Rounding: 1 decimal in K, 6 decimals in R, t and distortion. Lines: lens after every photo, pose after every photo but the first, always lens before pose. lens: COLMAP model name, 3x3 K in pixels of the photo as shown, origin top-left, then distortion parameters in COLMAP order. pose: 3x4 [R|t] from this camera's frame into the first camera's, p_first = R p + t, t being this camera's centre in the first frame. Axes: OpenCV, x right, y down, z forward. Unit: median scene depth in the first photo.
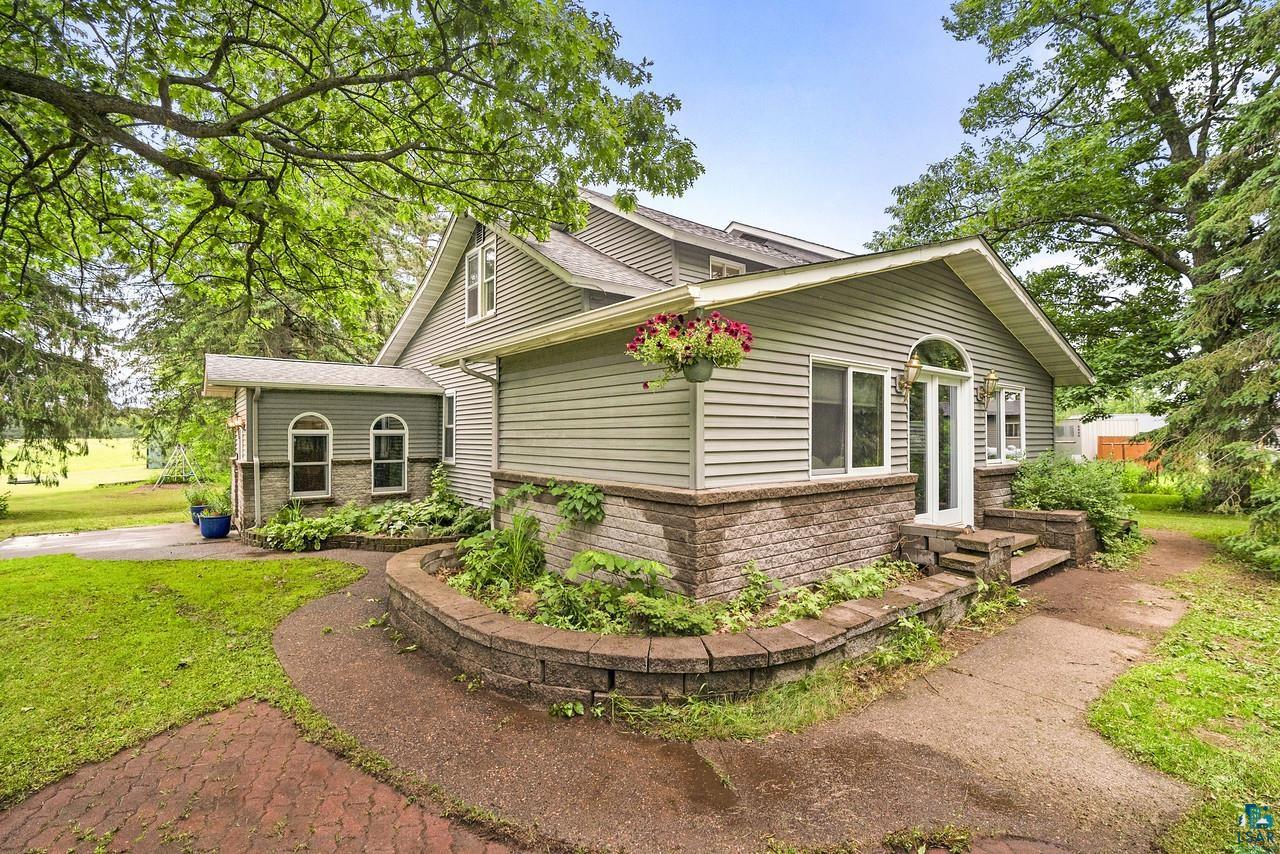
lens RADIAL K [[571.6, 0, 645.4], [0, 571.6, 427.0], [0, 0, 1]] dist [-0.004973, -0.000028]
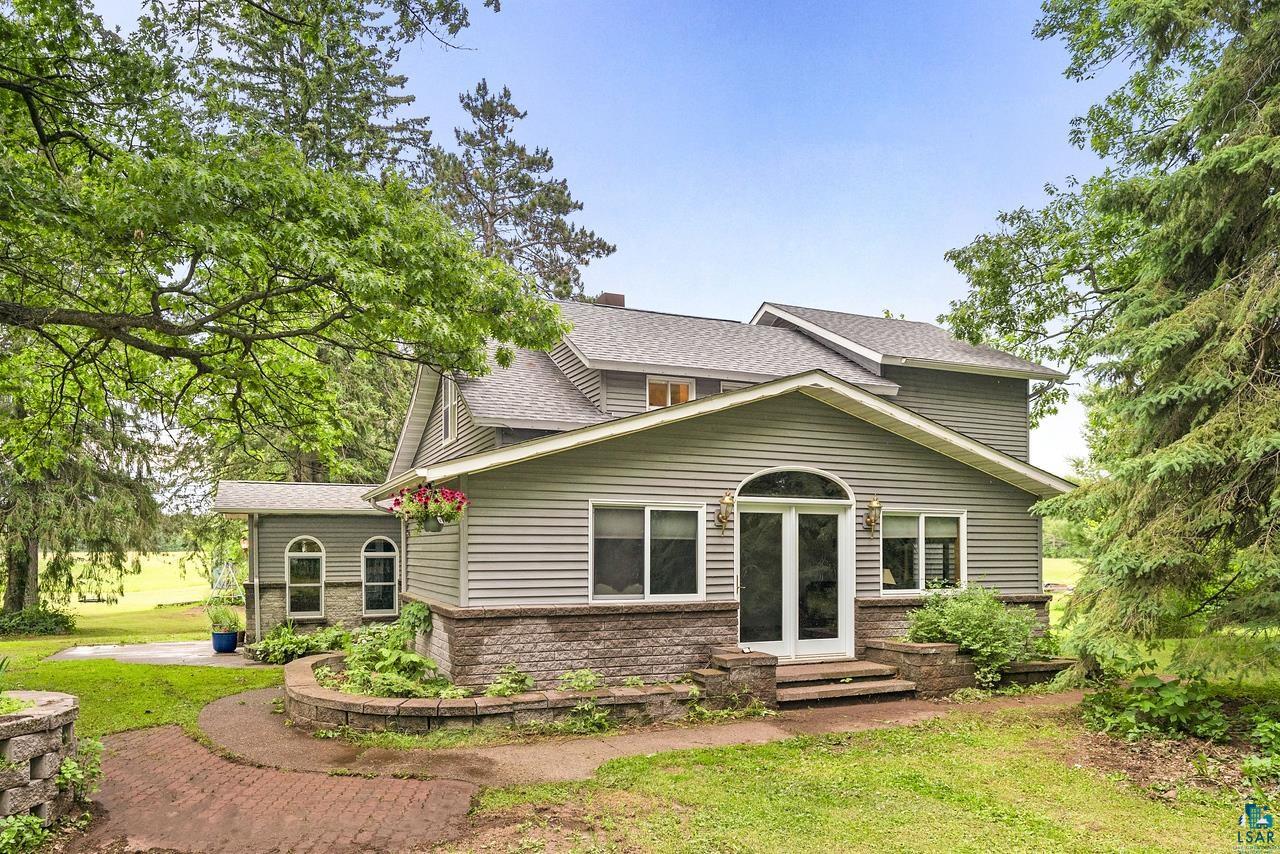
lens RADIAL K [[870.4, 0, 659.3], [0, 870.4, 539.6], [0, 0, 1]] dist [0.000116, 0.001750]
pose [[0.966170, -0.000770, -0.257906, 0.540444], [0.002212, 0.999984, 0.005300, -0.030903], [0.257898, -0.005692, 0.966155, -0.442196]]
